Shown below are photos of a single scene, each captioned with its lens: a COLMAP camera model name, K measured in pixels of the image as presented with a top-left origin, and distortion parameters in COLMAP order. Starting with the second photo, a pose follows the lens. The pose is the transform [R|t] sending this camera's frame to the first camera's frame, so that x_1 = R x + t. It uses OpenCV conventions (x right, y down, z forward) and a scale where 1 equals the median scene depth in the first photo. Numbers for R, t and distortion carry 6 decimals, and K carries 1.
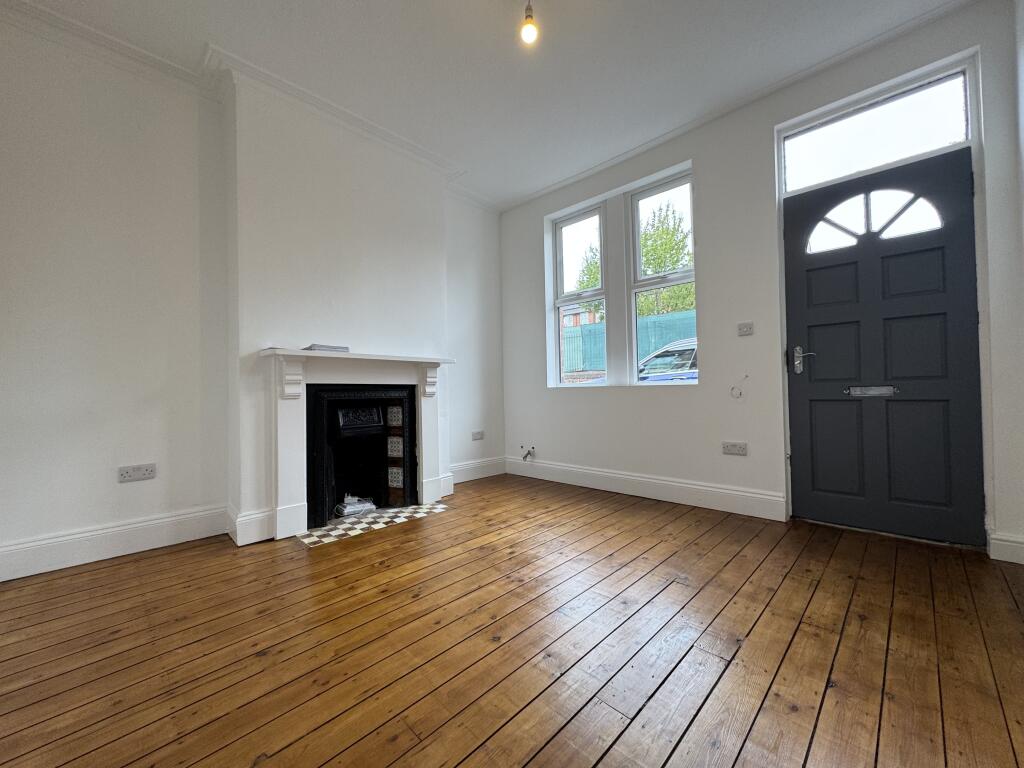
lens RADIAL K [[415.9, 0, 511.5], [0, 415.9, 383.6], [0, 0, 1]] dist [-0.003844, 0.000275]
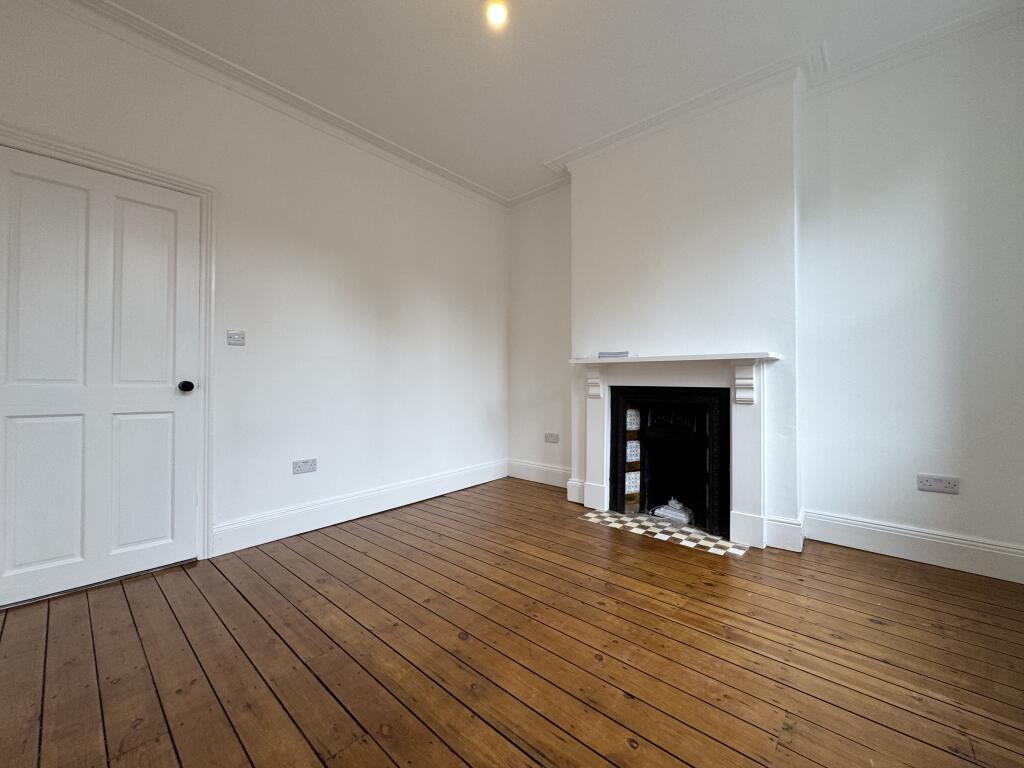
lens RADIAL K [[415.9, 0, 511.7], [0, 415.9, 383.2], [0, 0, 1]] dist [-0.003844, 0.000275]
pose [[0.029455, 0.009562, -0.999520, 0.665342], [0.006018, 0.999934, 0.009743, -0.020285], [0.999548, -0.006302, 0.029395, 0.681638]]
